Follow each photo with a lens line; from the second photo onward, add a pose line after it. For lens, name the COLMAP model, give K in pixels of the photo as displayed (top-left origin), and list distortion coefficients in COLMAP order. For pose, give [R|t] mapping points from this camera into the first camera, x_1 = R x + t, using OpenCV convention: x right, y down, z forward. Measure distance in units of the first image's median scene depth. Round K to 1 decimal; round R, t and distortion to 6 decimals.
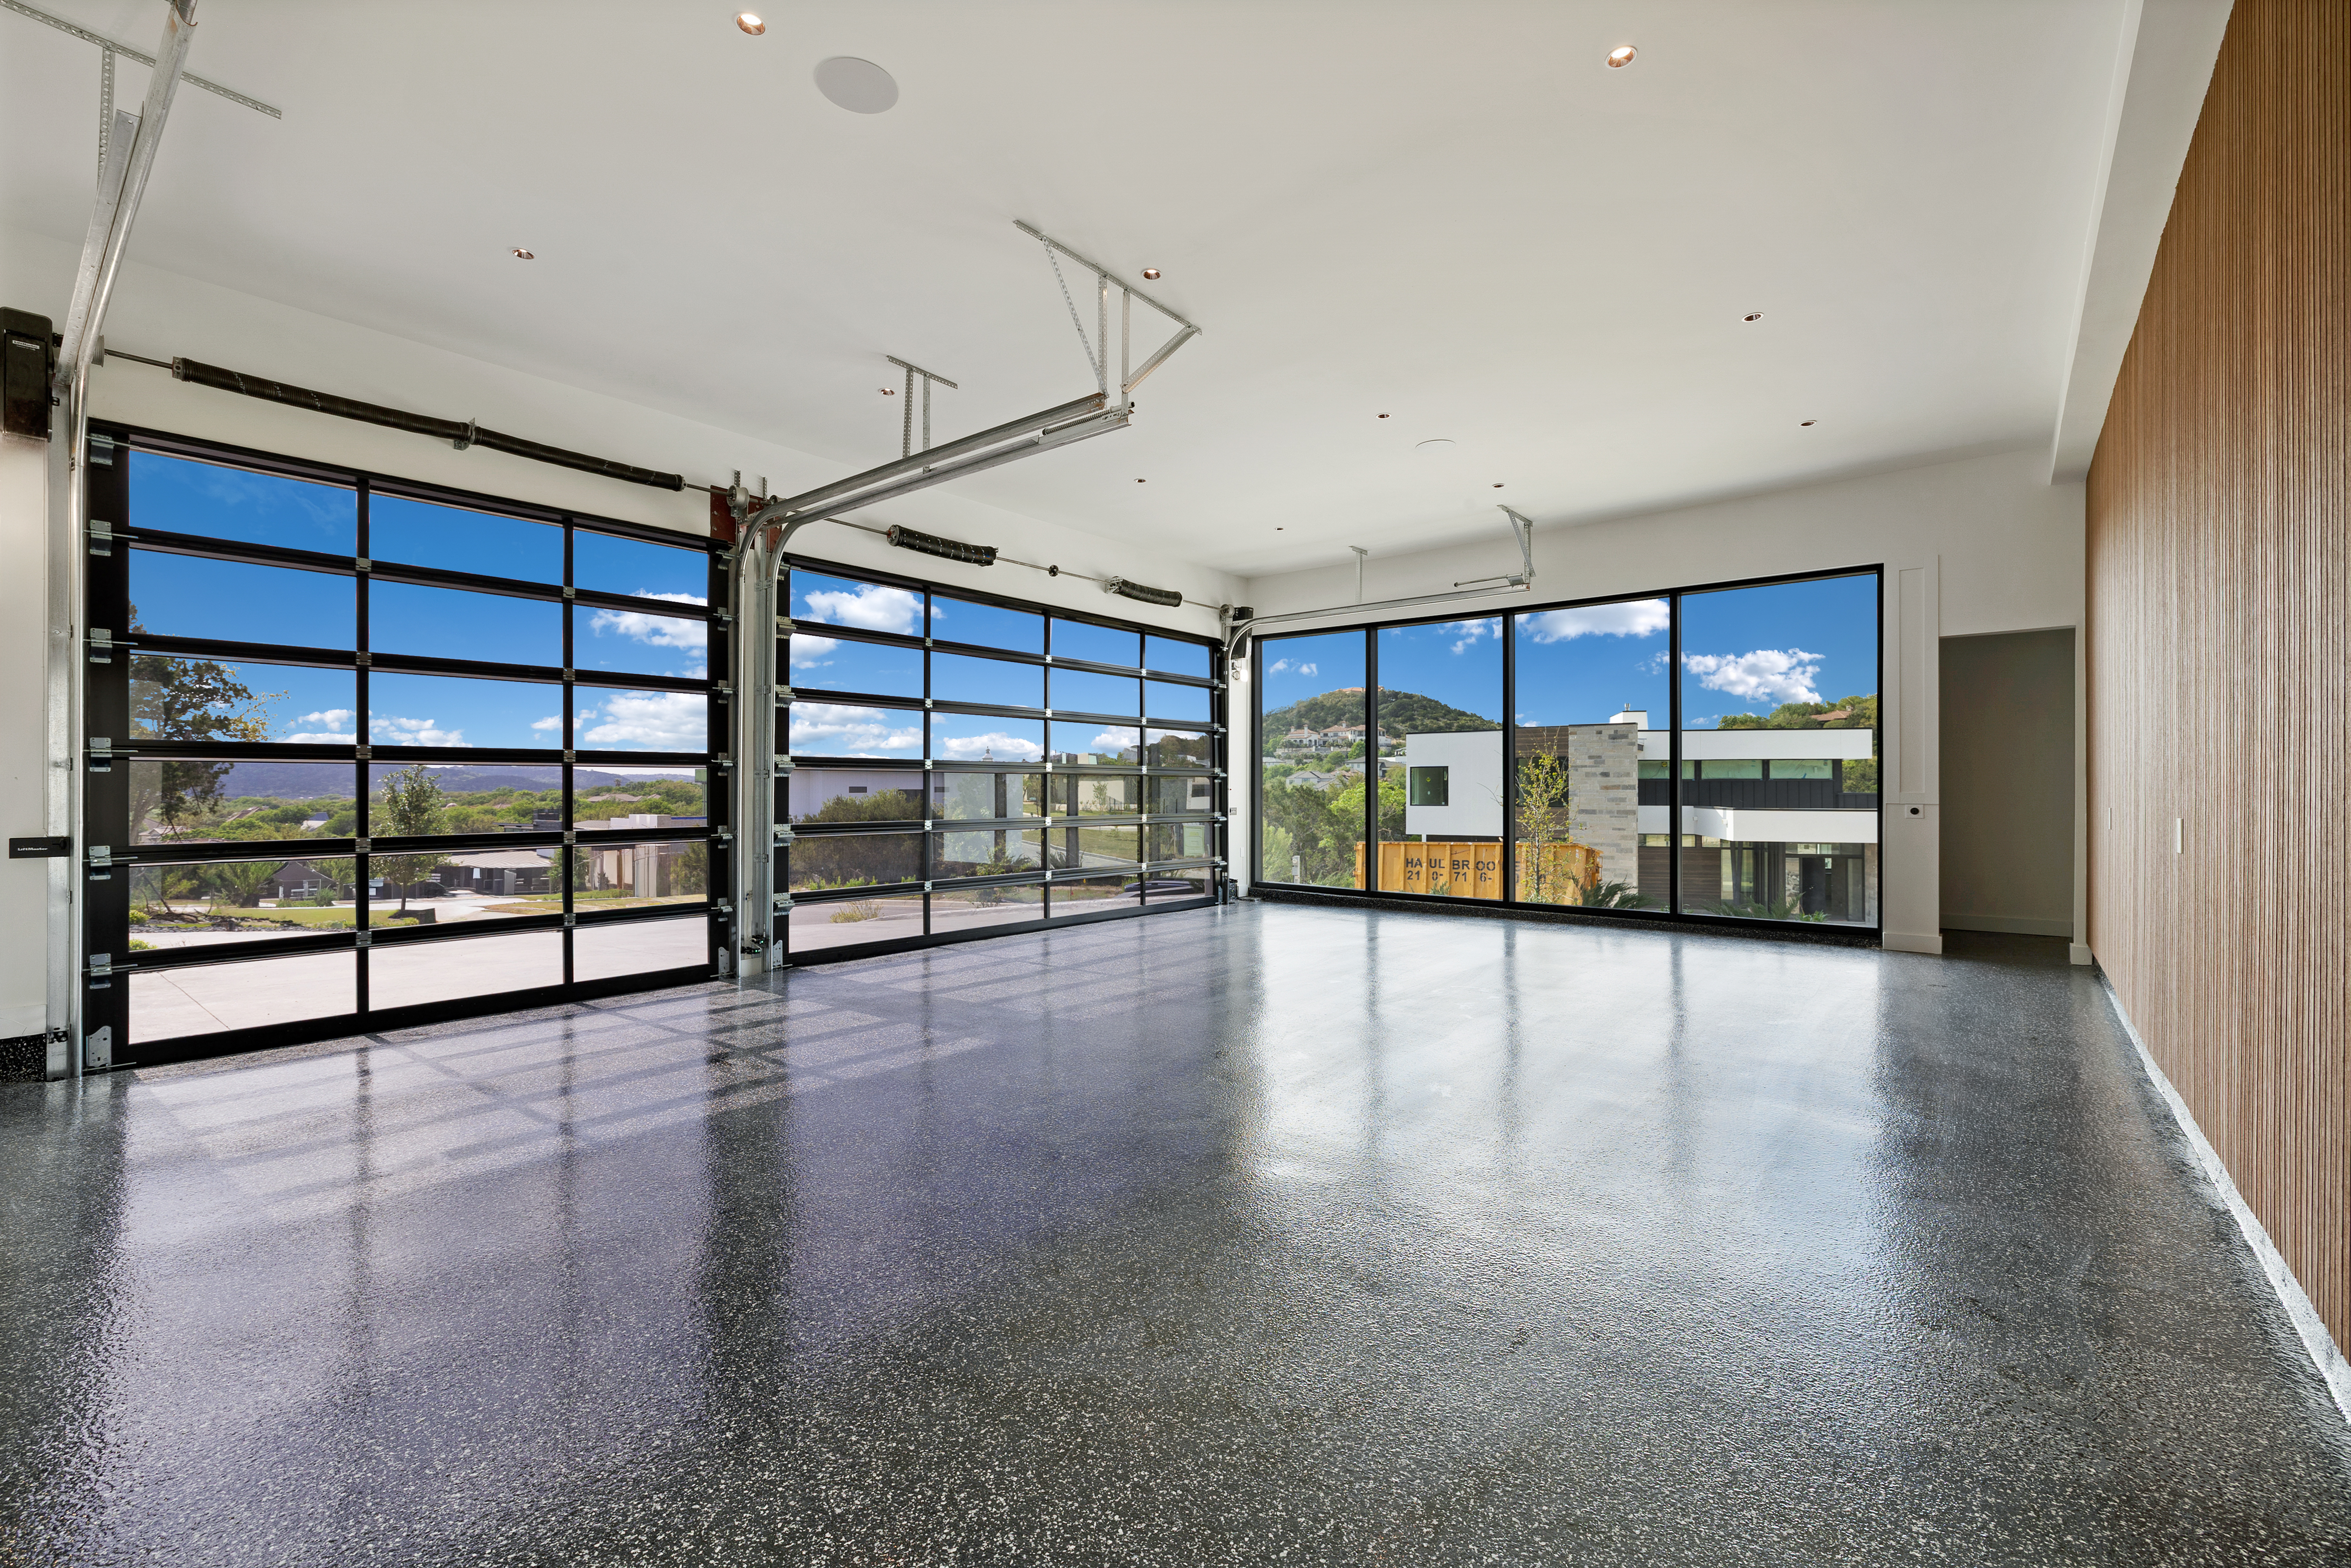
lens RADIAL K [[993.5, 0, 1130.3], [0, 993.5, 785.8], [0, 0, 1]] dist [0.000140, 0.000587]
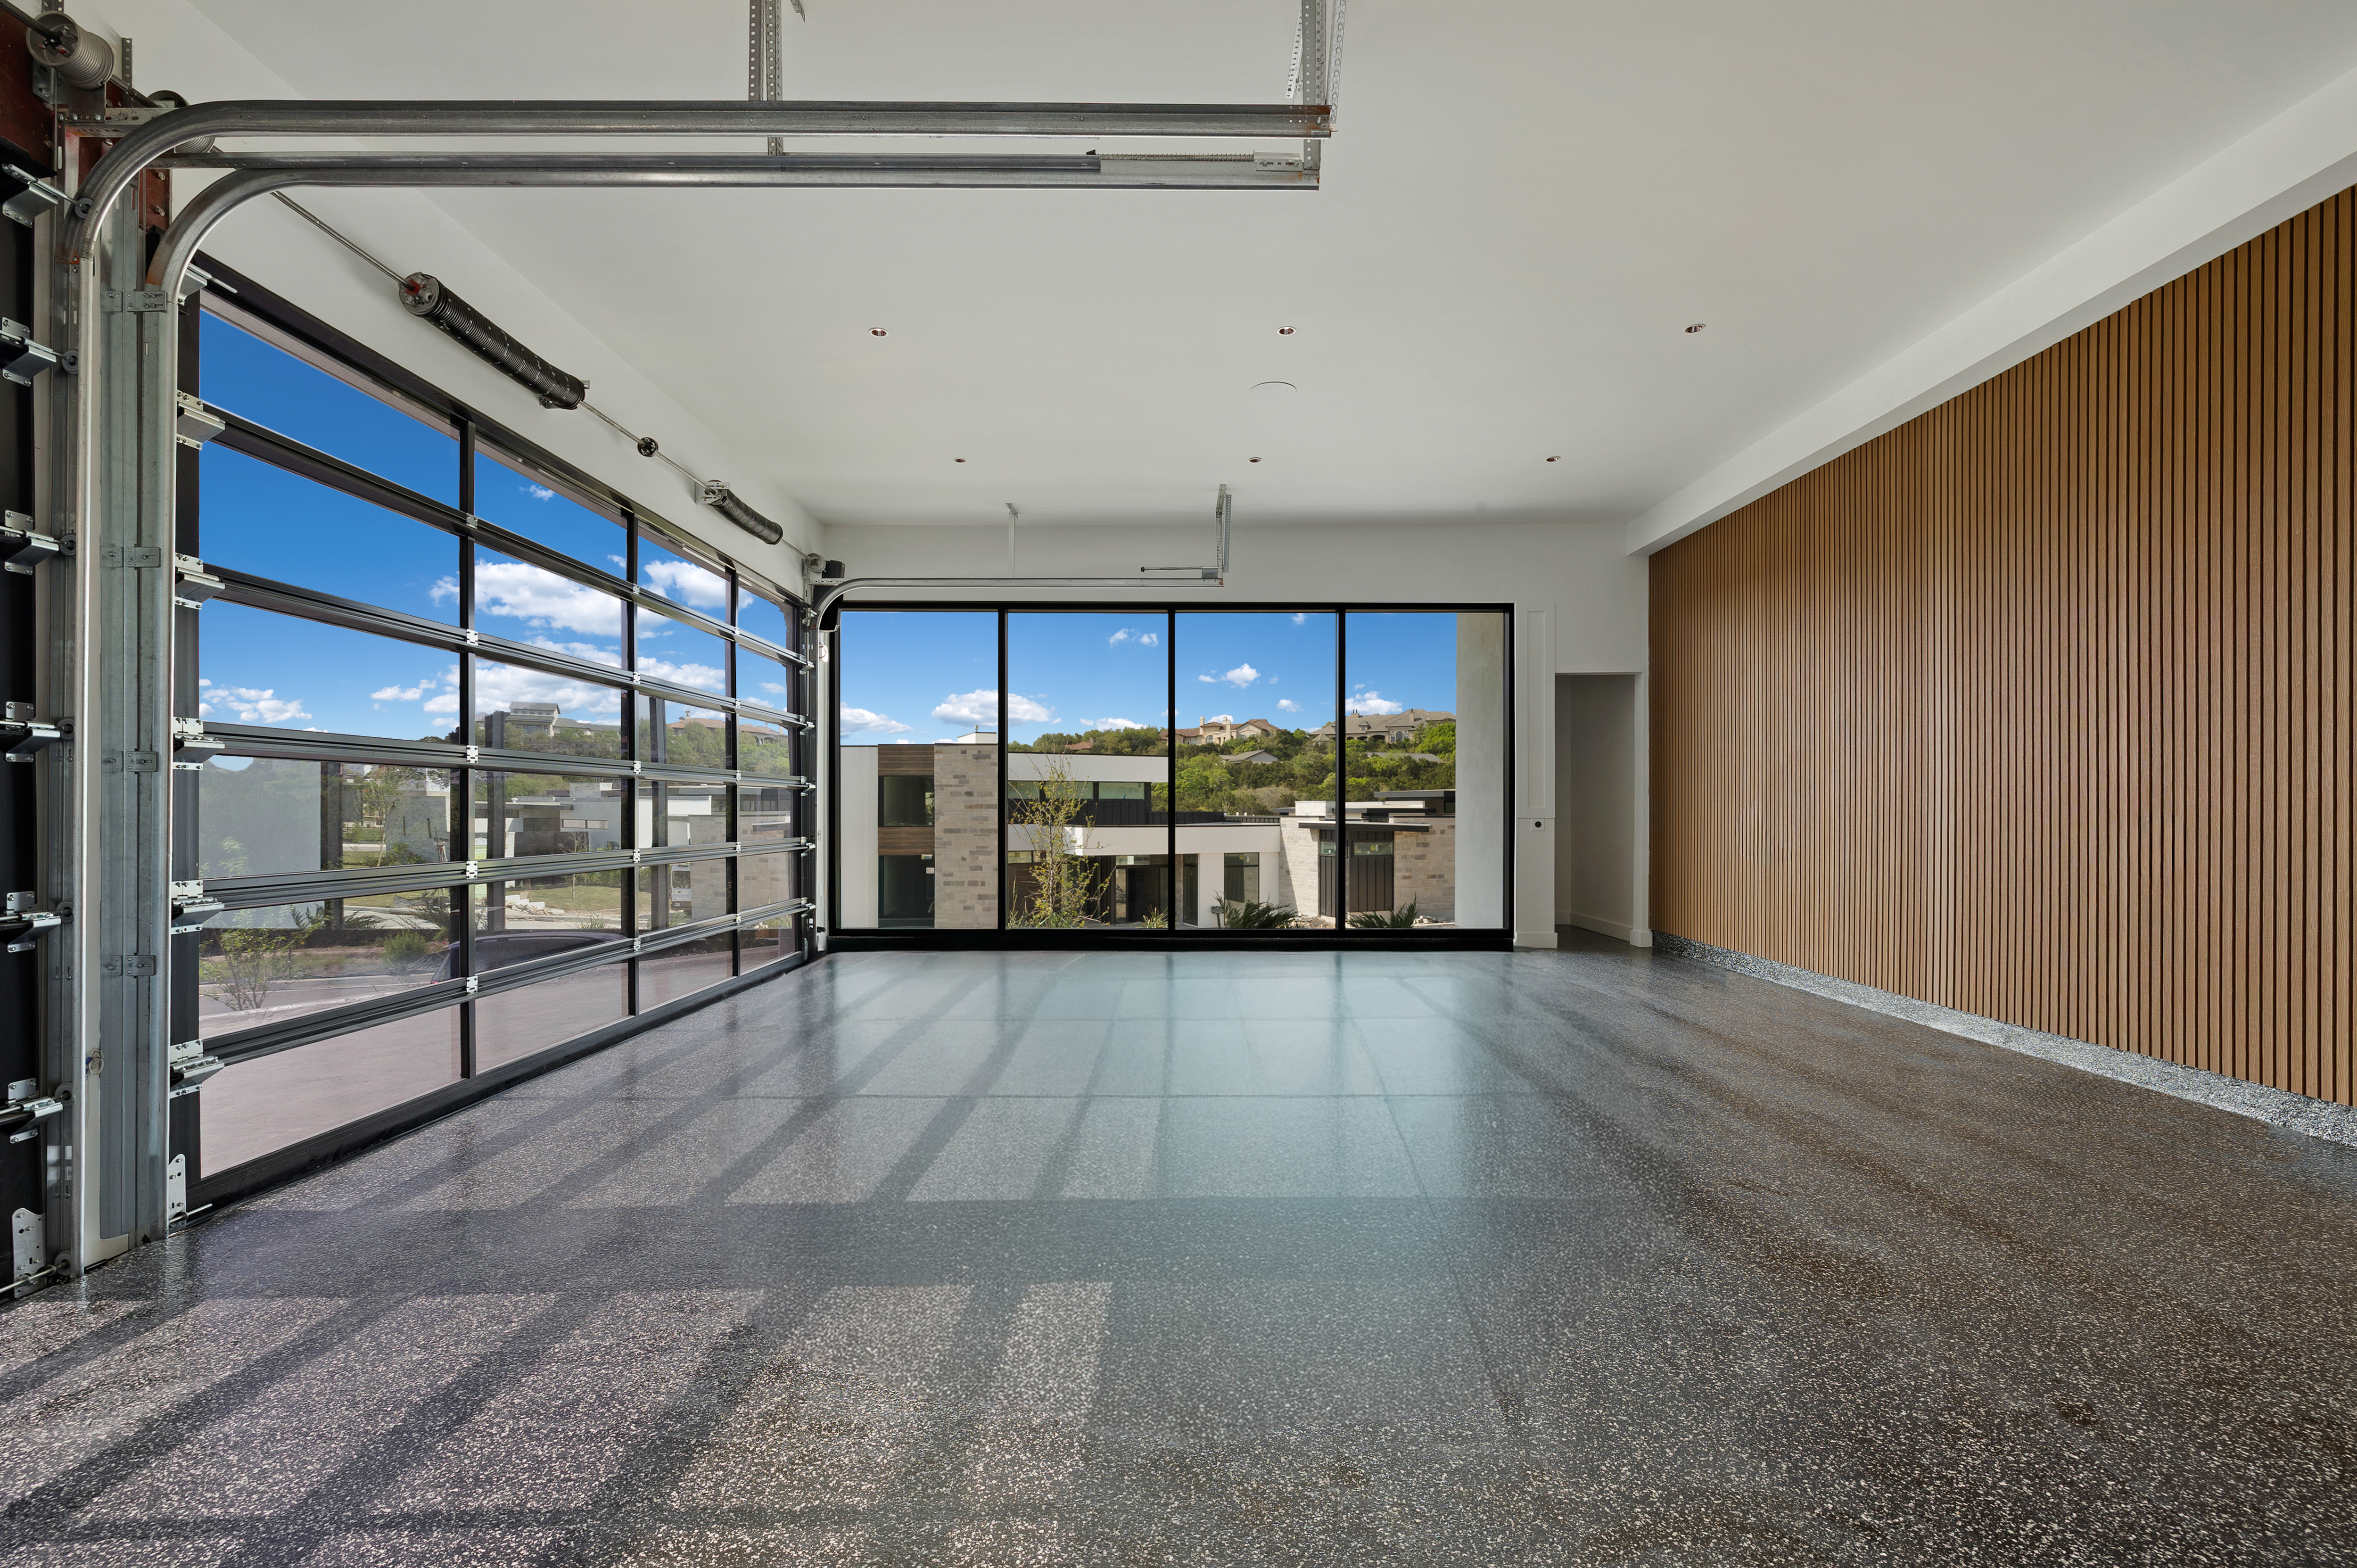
lens RADIAL K [[1037.4, 0, 1174.9], [0, 1037.4, 812.2], [0, 0, 1]] dist [-0.018930, 0.008511]
pose [[0.760464, -0.002045, 0.649377, -0.267184], [-0.001977, 0.999983, 0.005464, 0.004811], [-0.649377, -0.005439, 0.760447, 0.332726]]
